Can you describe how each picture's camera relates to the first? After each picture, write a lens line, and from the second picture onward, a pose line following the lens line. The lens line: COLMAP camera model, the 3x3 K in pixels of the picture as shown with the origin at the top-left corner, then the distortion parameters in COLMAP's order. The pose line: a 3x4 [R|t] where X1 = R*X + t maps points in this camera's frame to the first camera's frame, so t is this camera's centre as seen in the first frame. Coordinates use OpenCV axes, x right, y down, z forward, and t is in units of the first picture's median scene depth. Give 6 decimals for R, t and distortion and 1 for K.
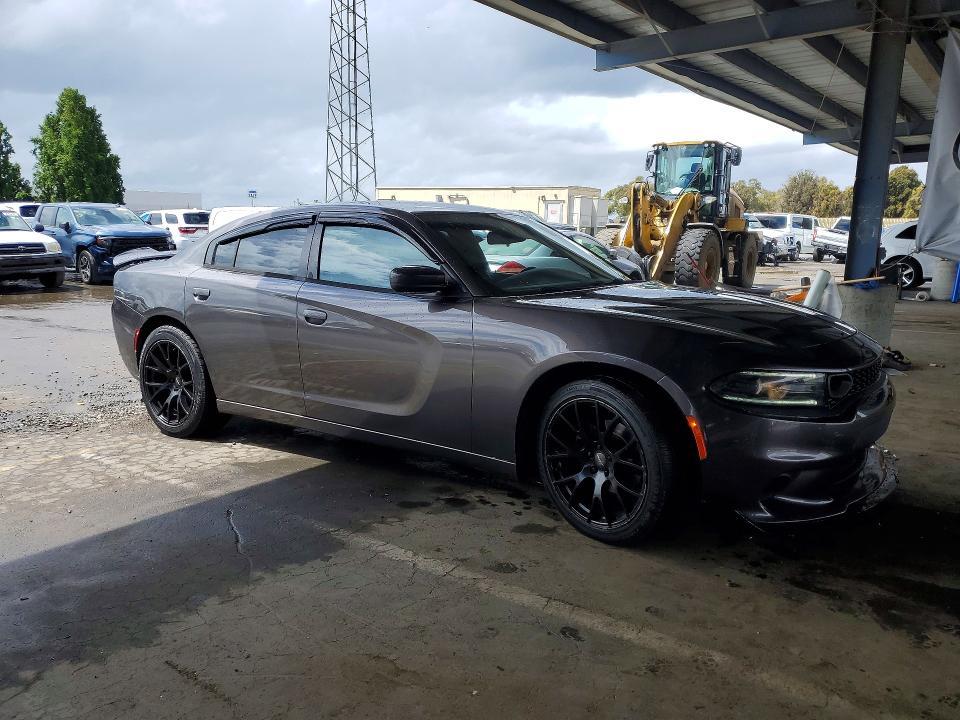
lens RADIAL K [[758.8, 0, 475.3], [0, 758.8, 361.3], [0, 0, 1]] dist [-0.012313, 0.009602]
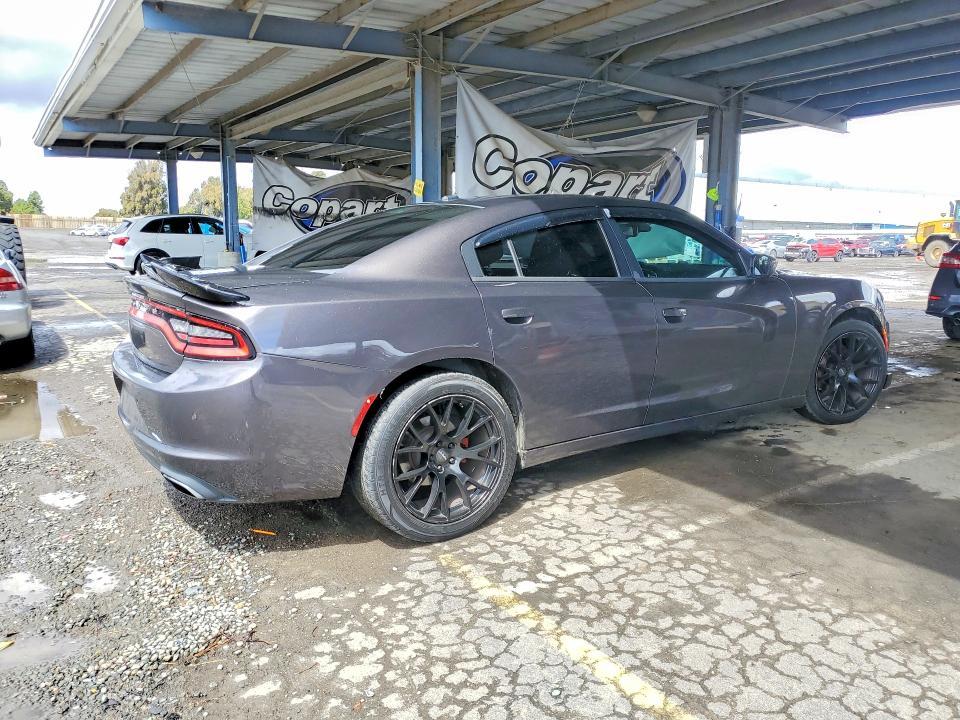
lens RADIAL K [[758.8, 0, 474.7], [0, 758.8, 358.3], [0, 0, 1]] dist [-0.012313, 0.009602]
pose [[0.351888, -0.169265, 0.920611, -1.144665], [0.163267, 0.979537, 0.117693, -0.156473], [-0.921694, 0.108890, 0.372322, 0.820133]]
